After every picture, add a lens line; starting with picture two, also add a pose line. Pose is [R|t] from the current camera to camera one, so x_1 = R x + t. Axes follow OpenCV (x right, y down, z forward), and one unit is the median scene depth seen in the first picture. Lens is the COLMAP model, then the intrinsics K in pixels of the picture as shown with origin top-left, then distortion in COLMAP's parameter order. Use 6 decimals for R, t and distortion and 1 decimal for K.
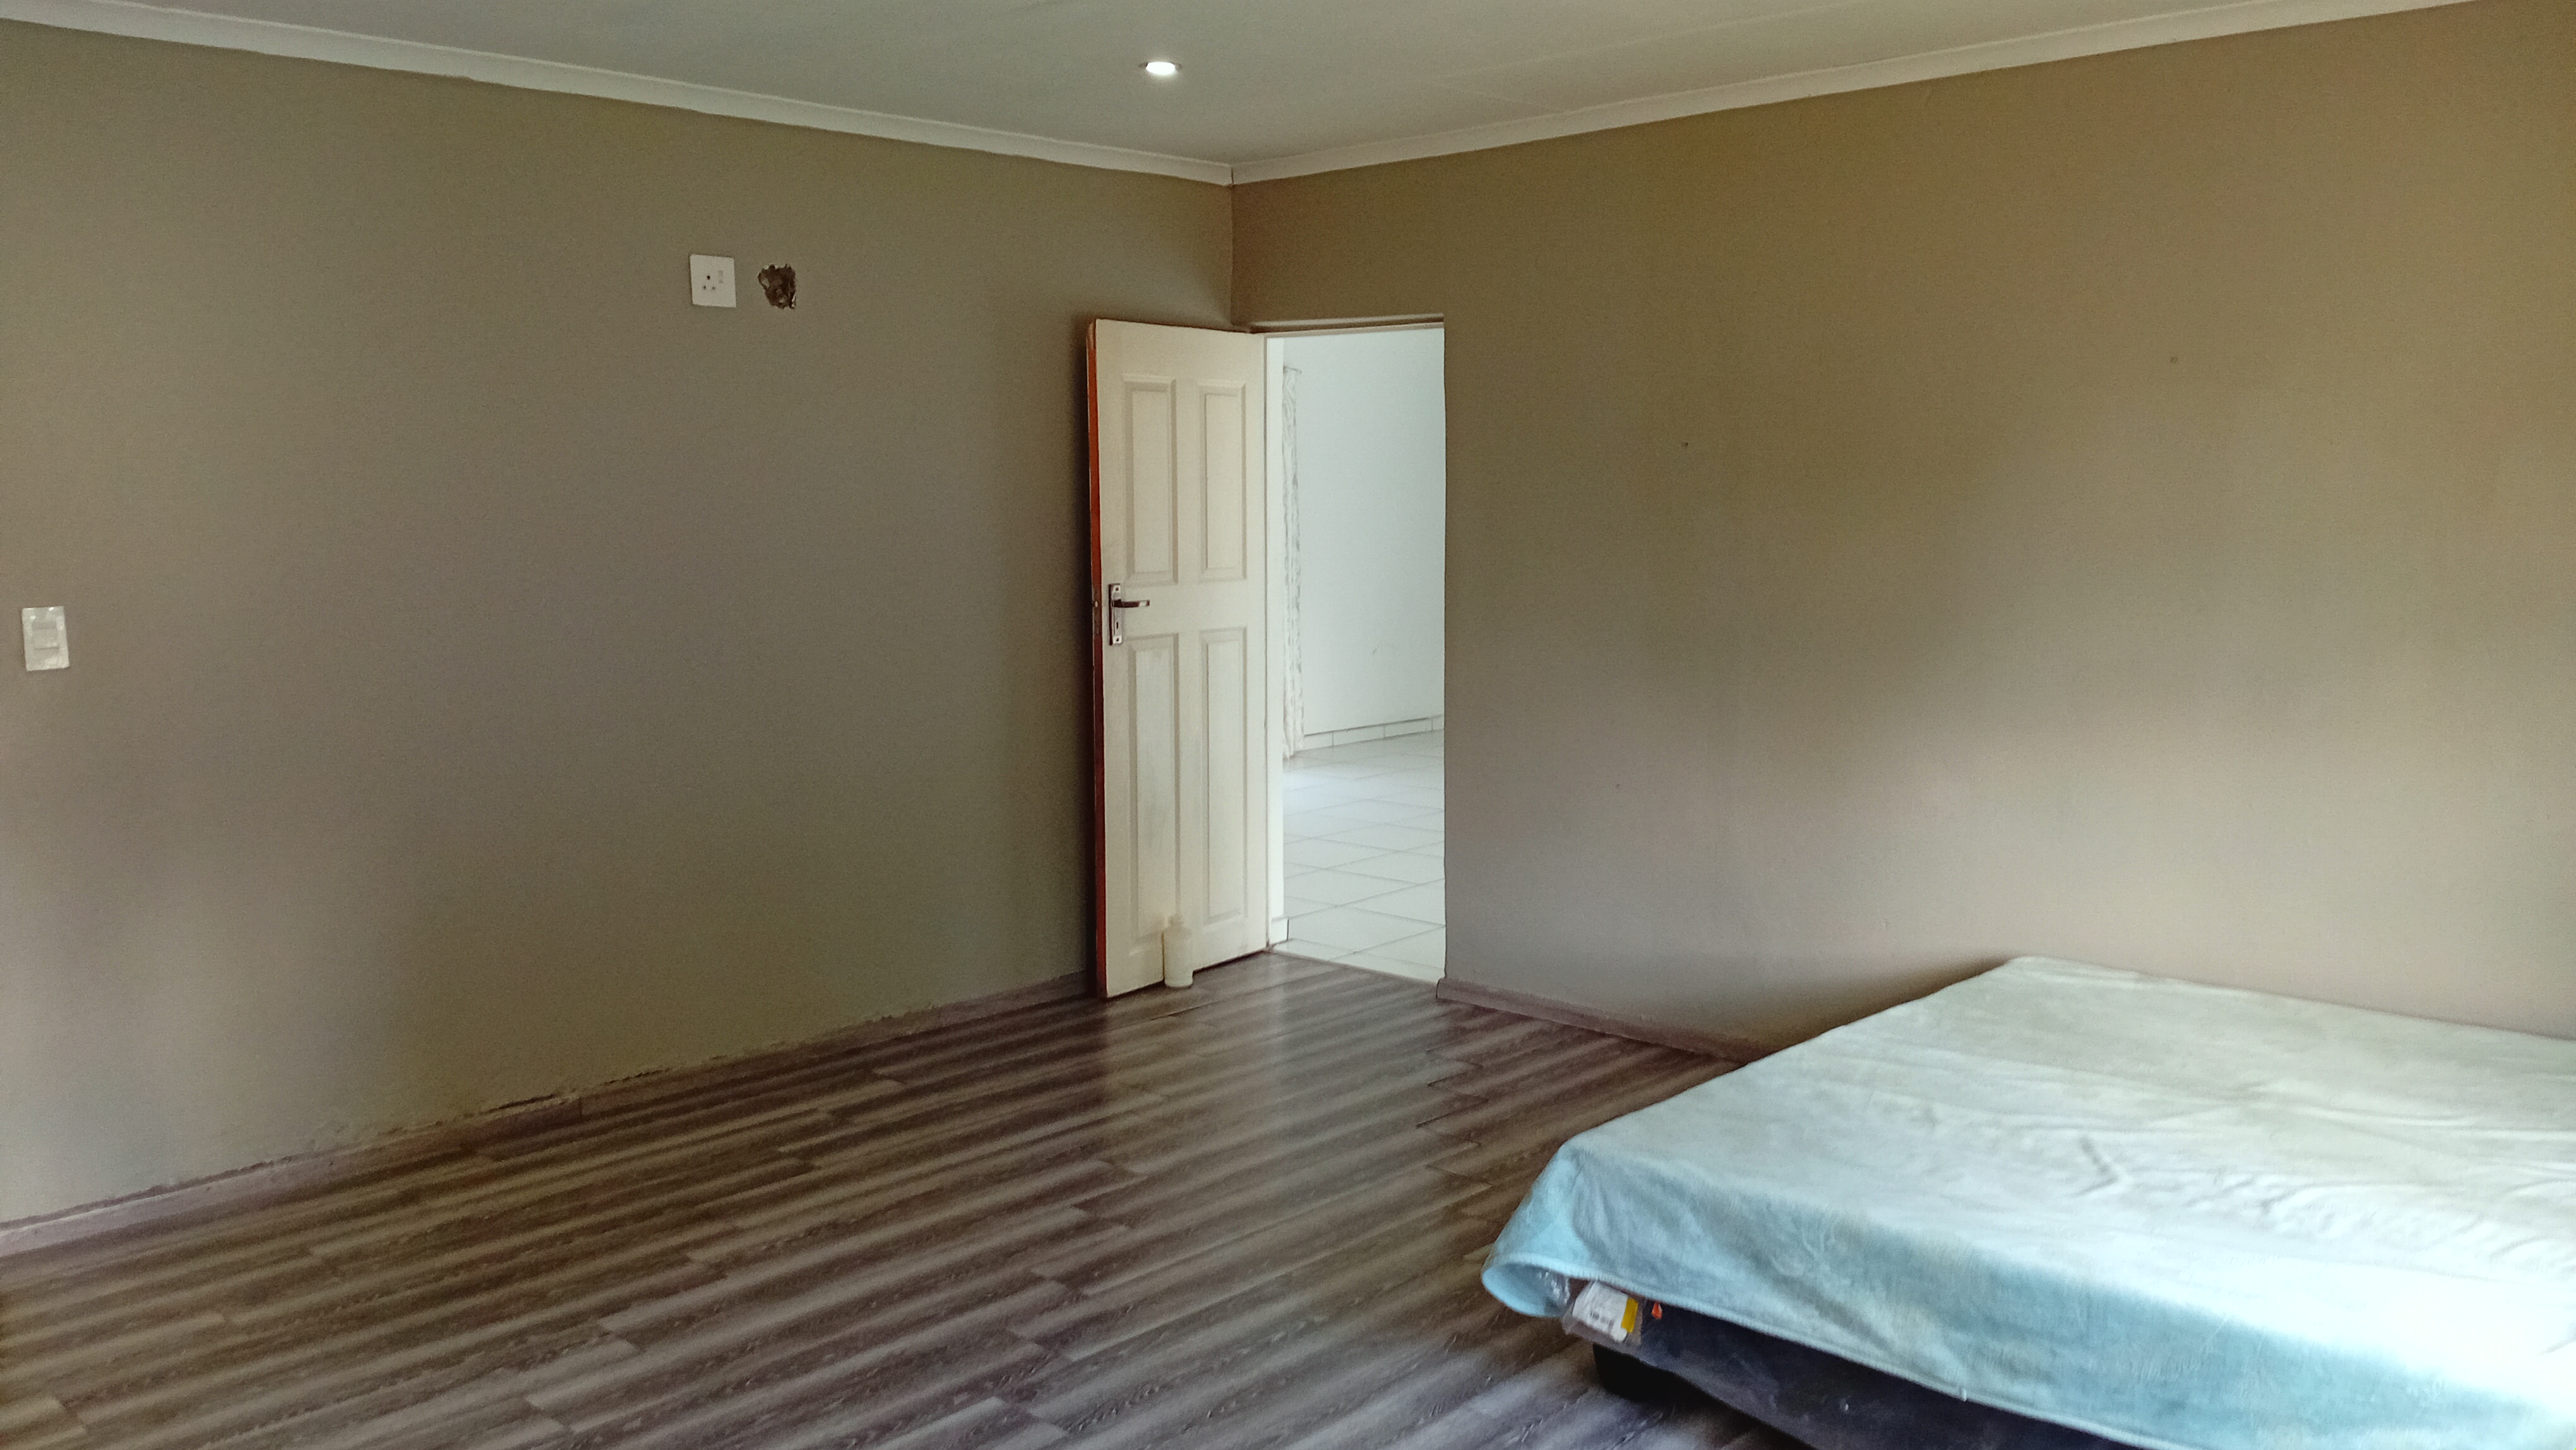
lens RADIAL K [[1957.7, 0, 1263.4], [0, 1957.7, 730.1], [0, 0, 1]] dist [0.047216, -0.110008]
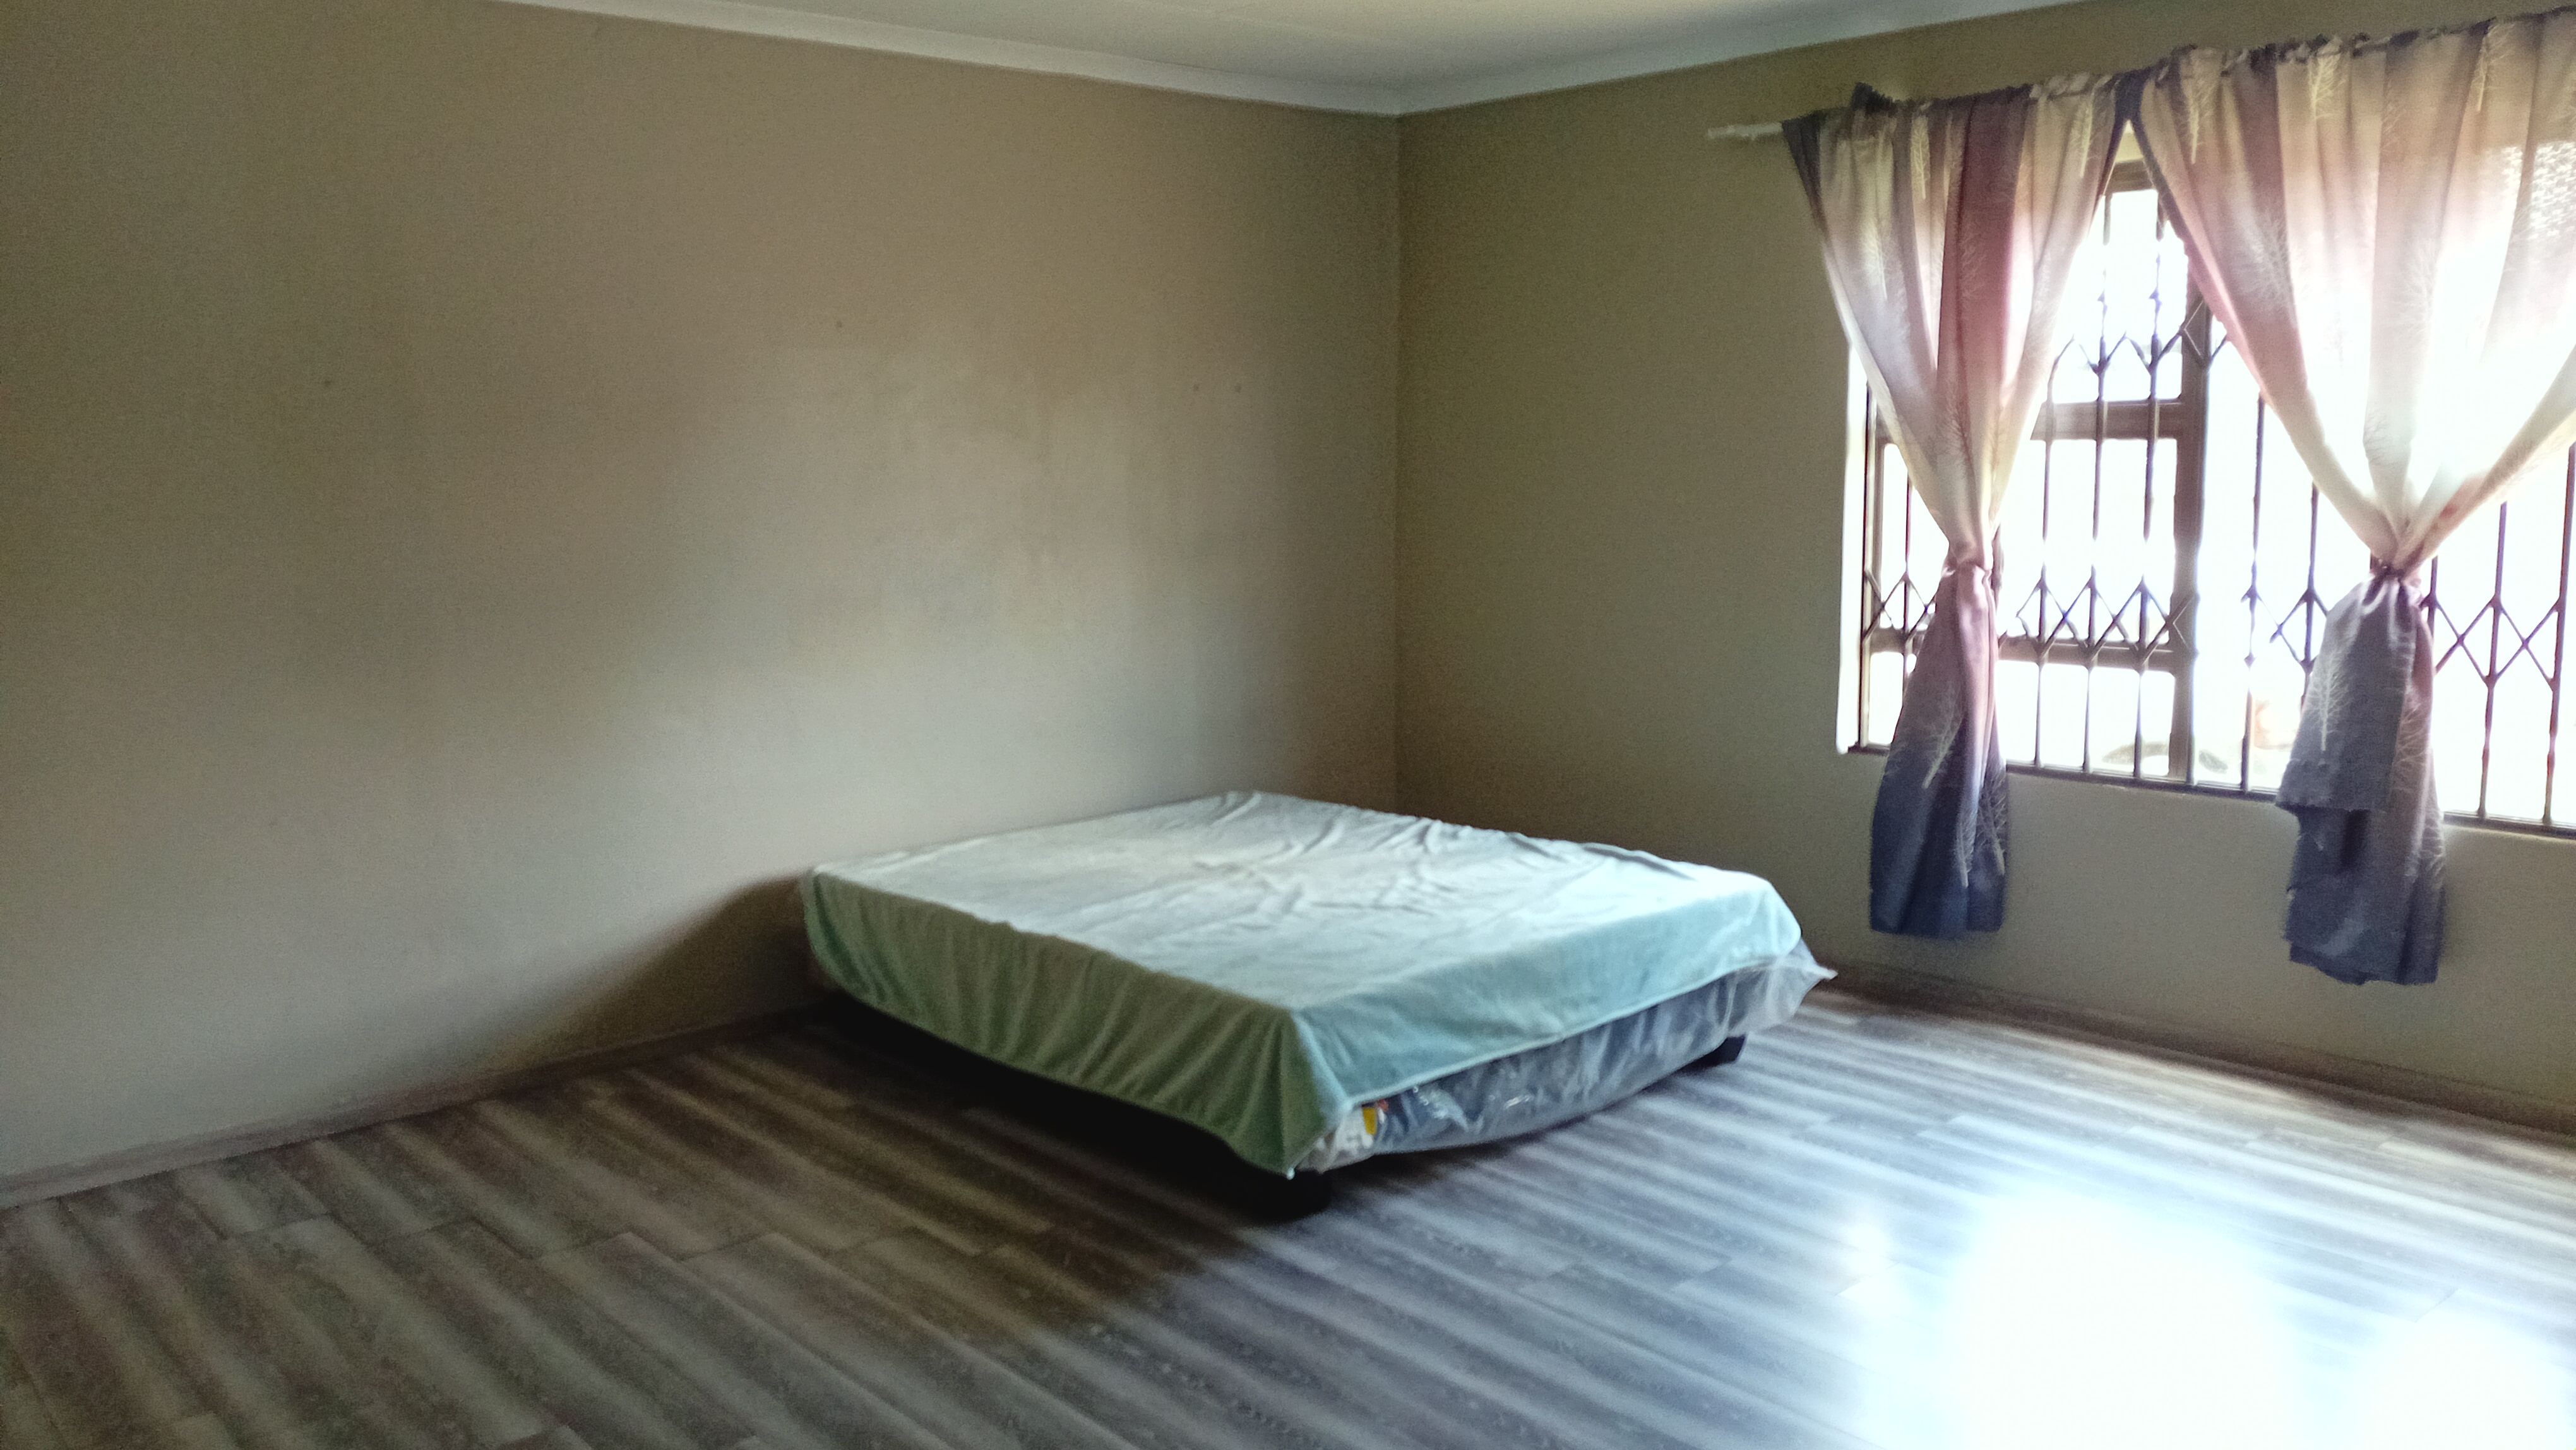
lens RADIAL K [[1957.7, 0, 1282.0], [0, 1957.7, 706.4], [0, 0, 1]] dist [0.047216, -0.110008]
pose [[0.097347, -0.127234, 0.987084, -0.678292], [0.140969, 0.983558, 0.112877, -0.061764], [-0.985216, 0.128160, 0.113682, 0.636025]]
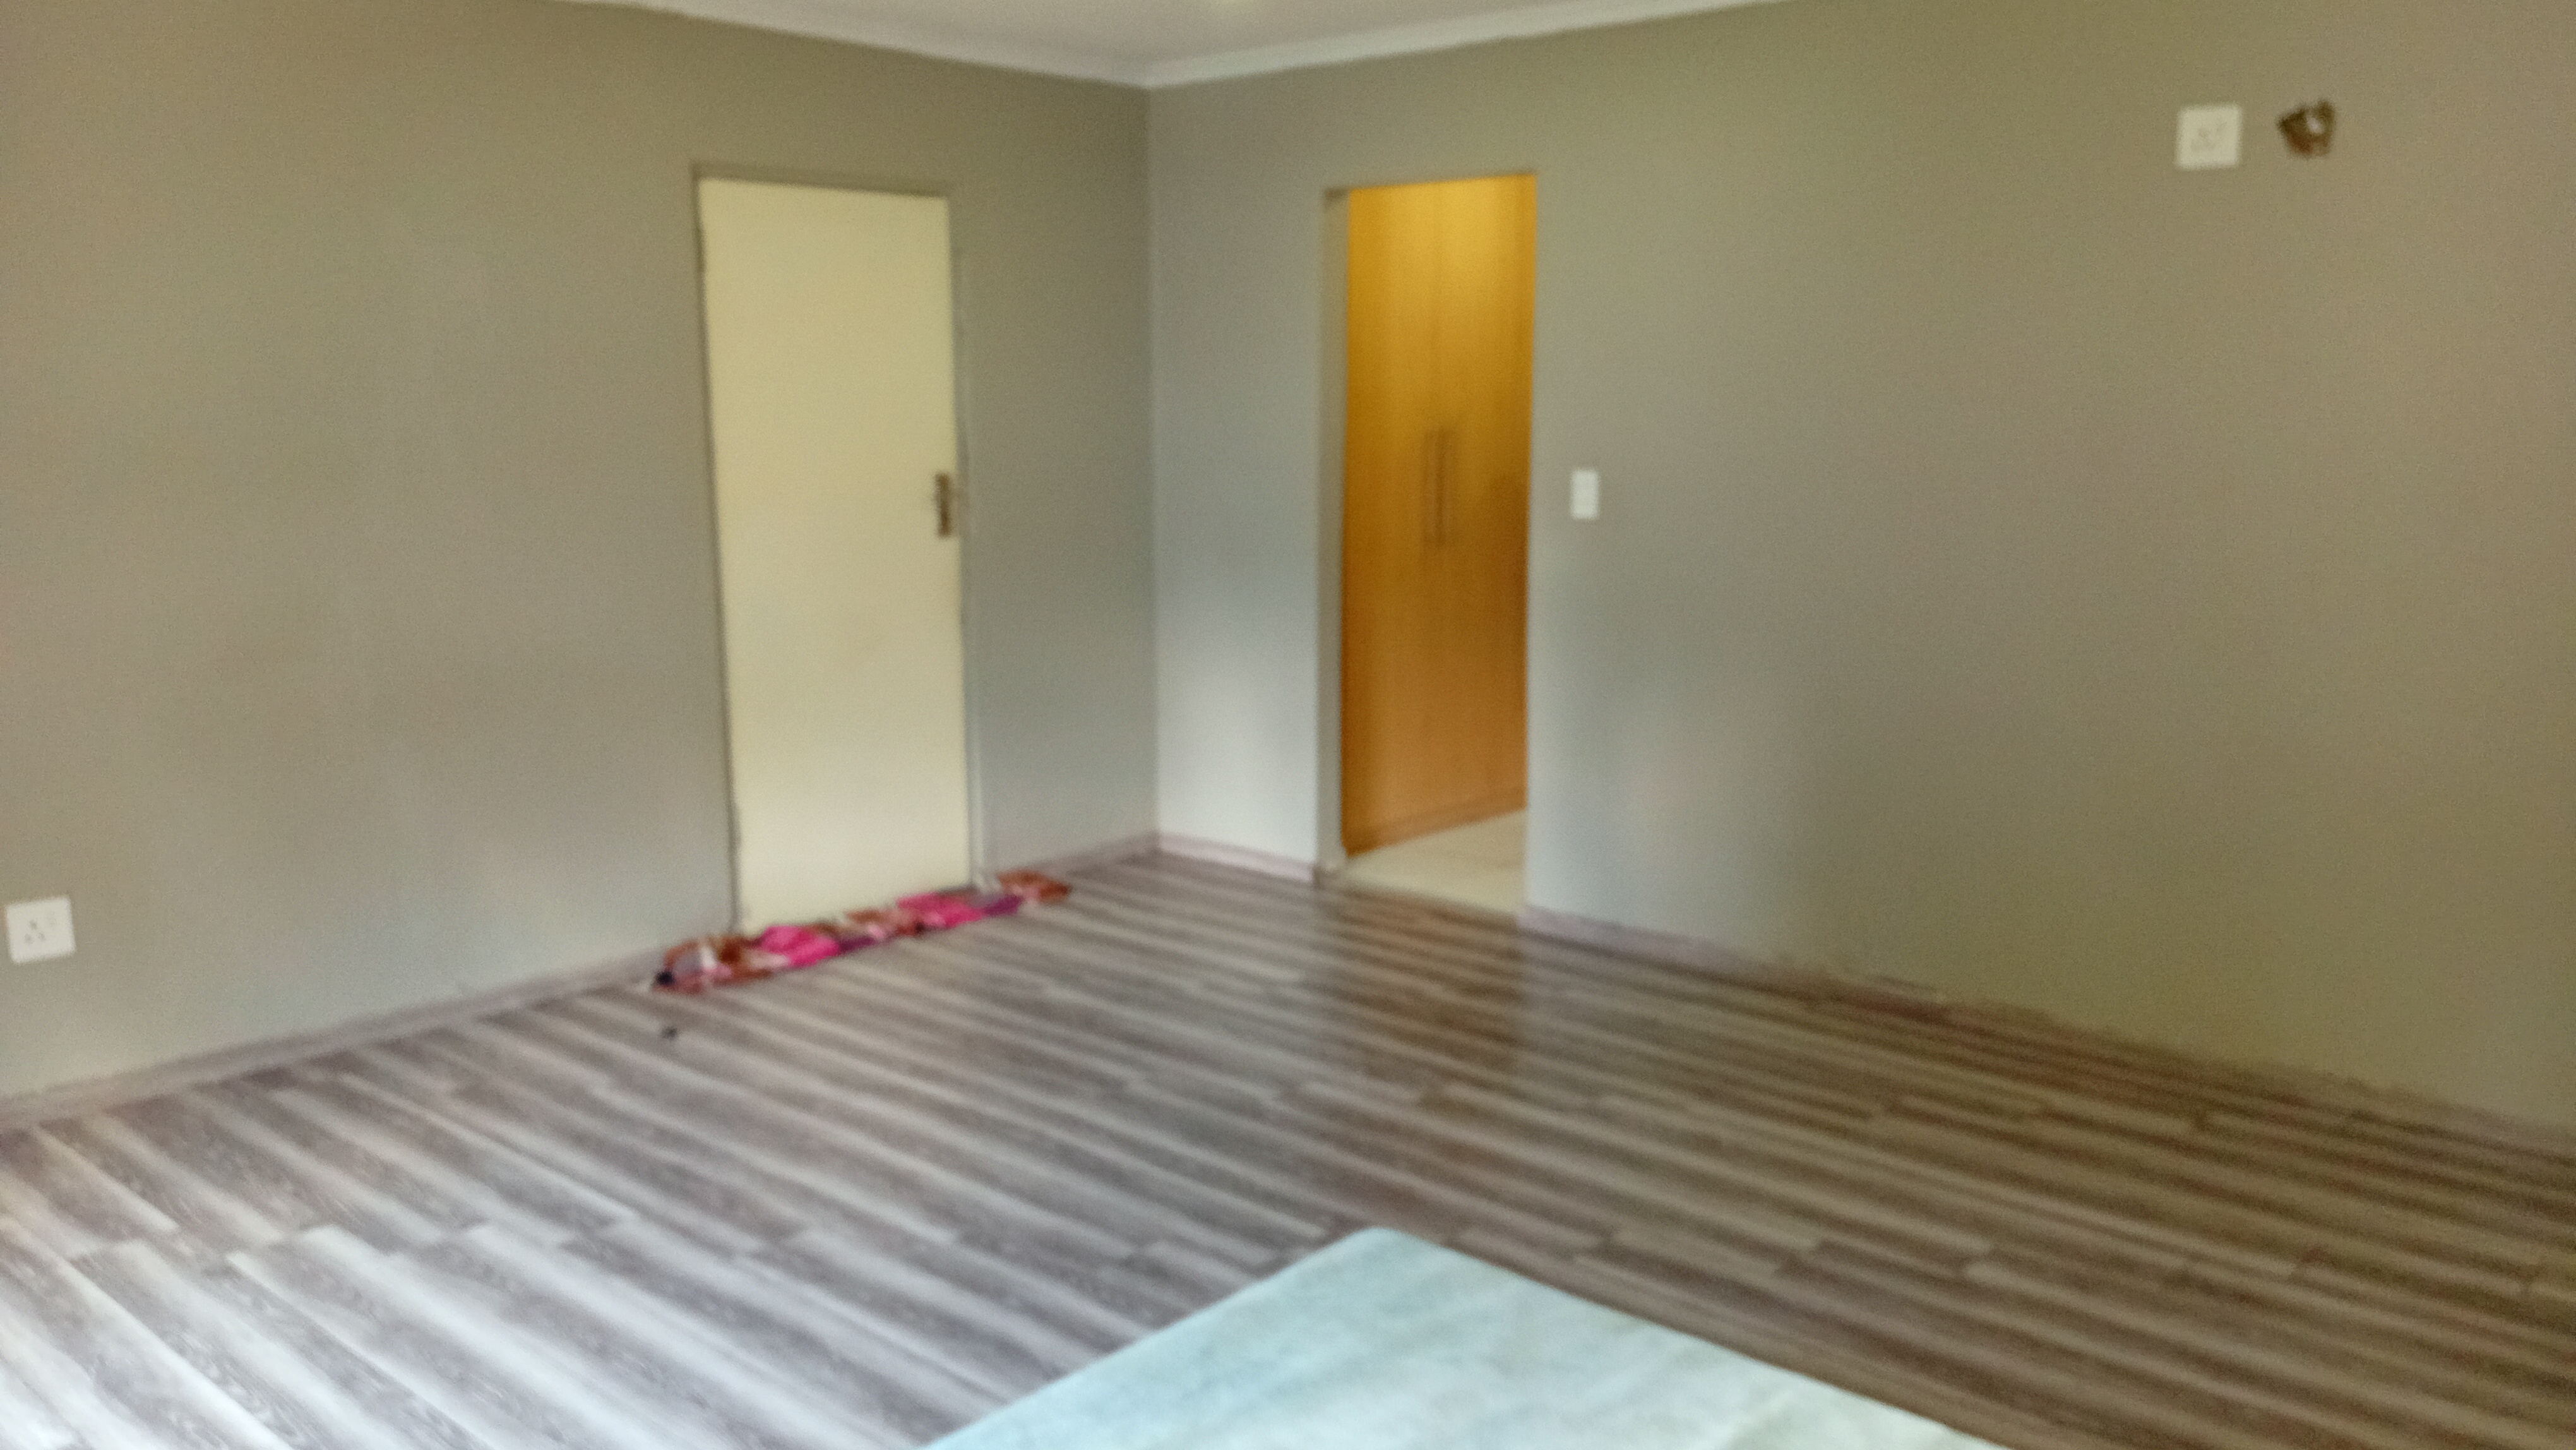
lens RADIAL K [[1957.7, 0, 1299.5], [0, 1957.7, 741.6], [0, 0, 1]] dist [0.047216, -0.110008]
pose [[0.034810, 0.180753, -0.982912, 0.657871], [-0.122029, 0.976918, 0.175329, -0.084526], [0.991916, 0.113840, 0.056063, 0.669828]]
